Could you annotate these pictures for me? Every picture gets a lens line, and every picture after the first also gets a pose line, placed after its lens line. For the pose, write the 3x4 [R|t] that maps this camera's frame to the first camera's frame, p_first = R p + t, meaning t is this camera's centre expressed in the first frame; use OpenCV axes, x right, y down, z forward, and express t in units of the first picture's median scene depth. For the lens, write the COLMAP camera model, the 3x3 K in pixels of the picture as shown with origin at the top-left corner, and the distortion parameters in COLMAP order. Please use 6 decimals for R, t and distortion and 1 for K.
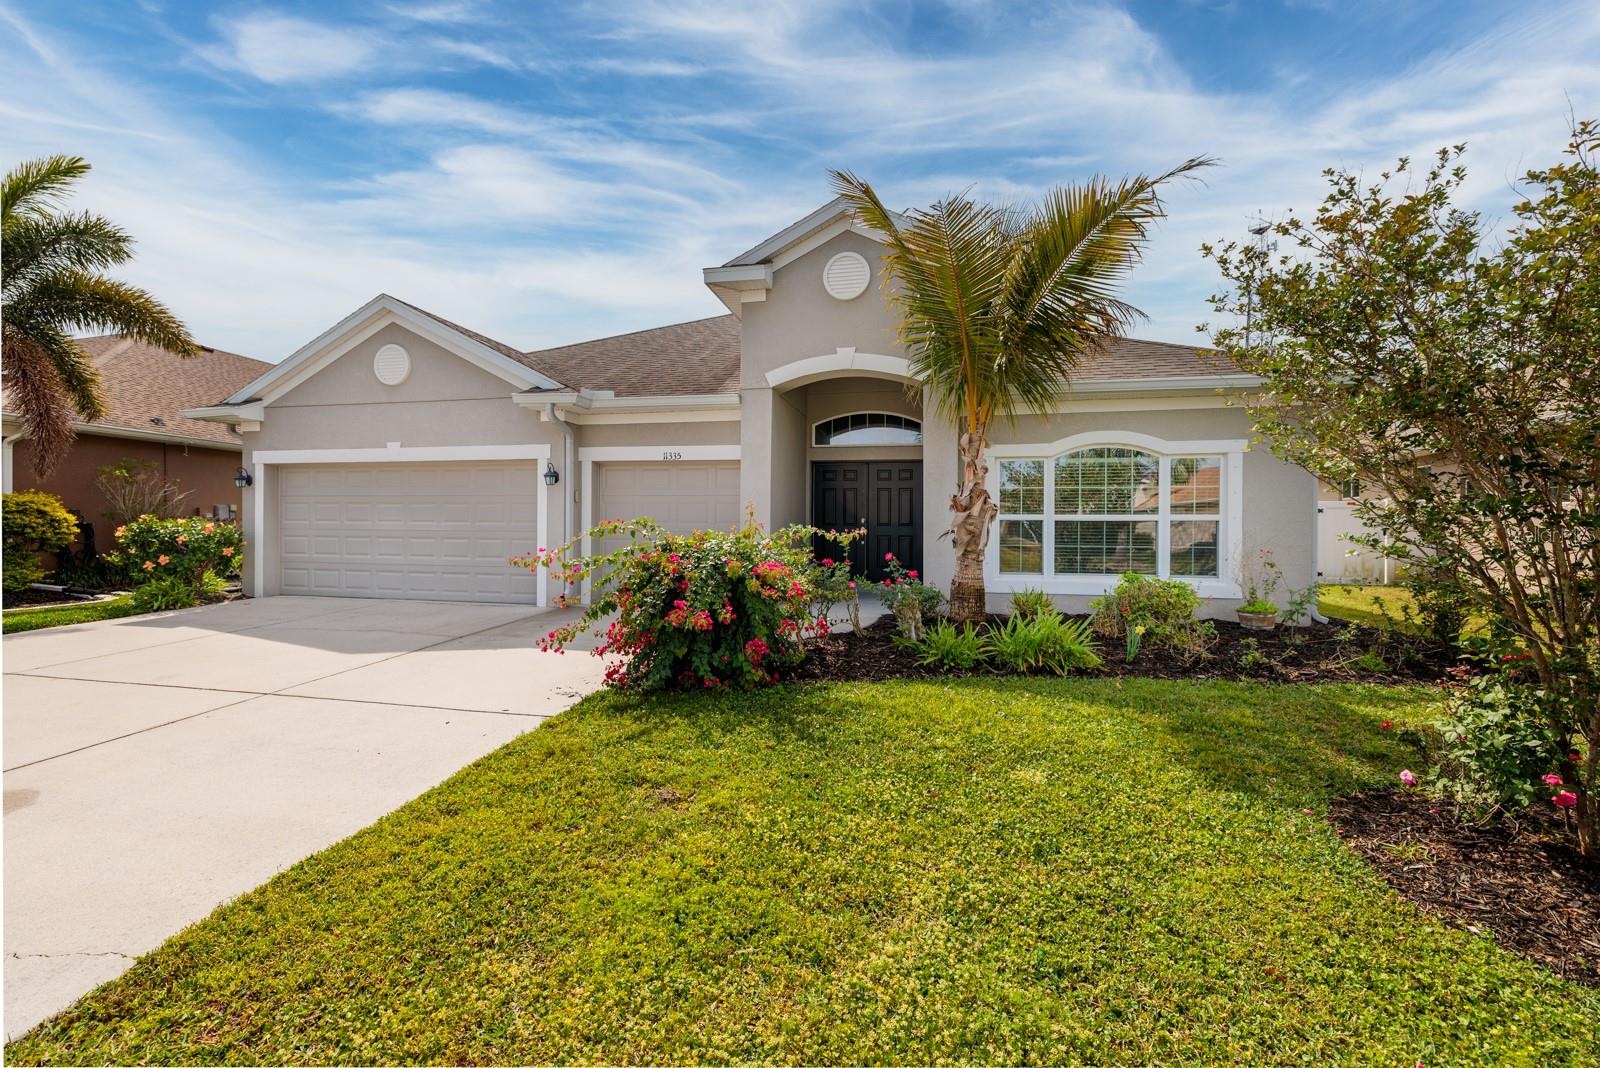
lens RADIAL K [[680.6, 0, 800.0], [0, 680.6, 534.0], [0, 0, 1]] dist [0.002705, 0.000538]
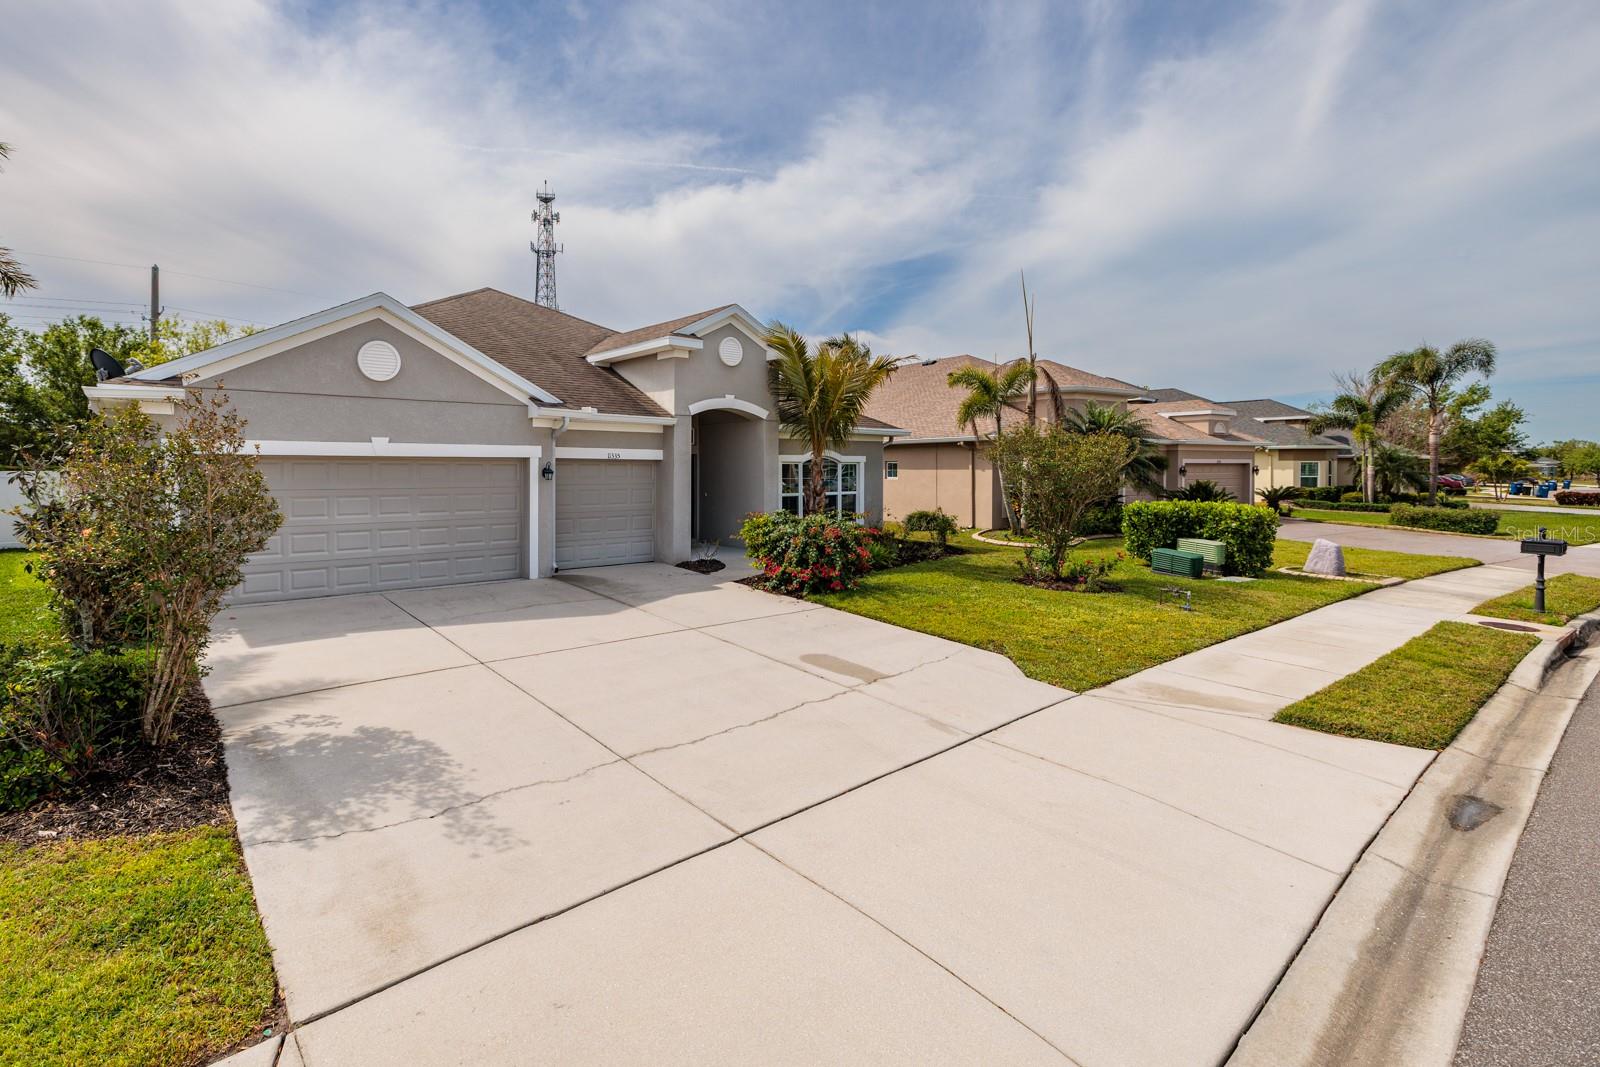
lens RADIAL K [[780.0, 0, 747.1], [0, 780.0, 476.1], [0, 0, 1]] dist [0.003866, 0.001070]
pose [[0.605379, -0.015064, 0.795794, -1.197037], [0.008510, 0.999886, 0.012454, -0.086845], [-0.795891, -0.000767, 0.605439, -0.144149]]
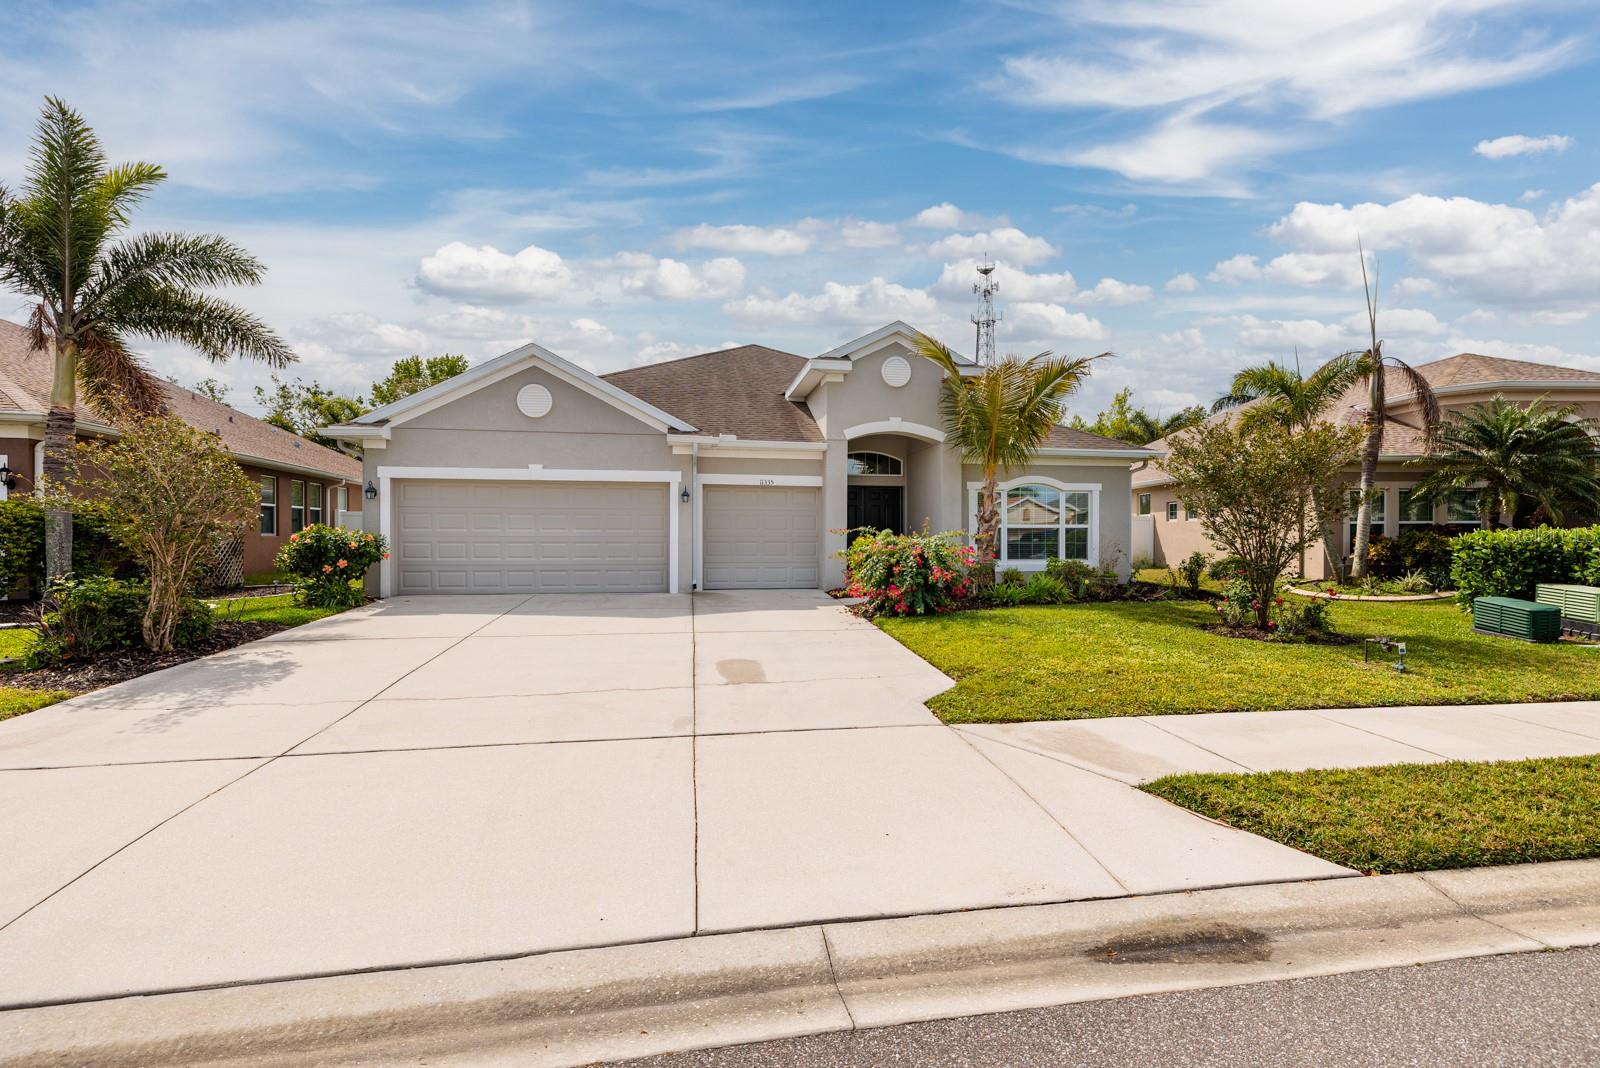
lens RADIAL K [[760.9, 0, 800.0], [0, 760.9, 534.0], [0, 0, 1]] dist [0.002057, 0.000383]
pose [[0.922973, -0.005020, 0.384831, -0.690810], [0.007459, 0.999960, -0.004846, 0.000273], [-0.384792, 0.007343, 0.922974, -0.449523]]
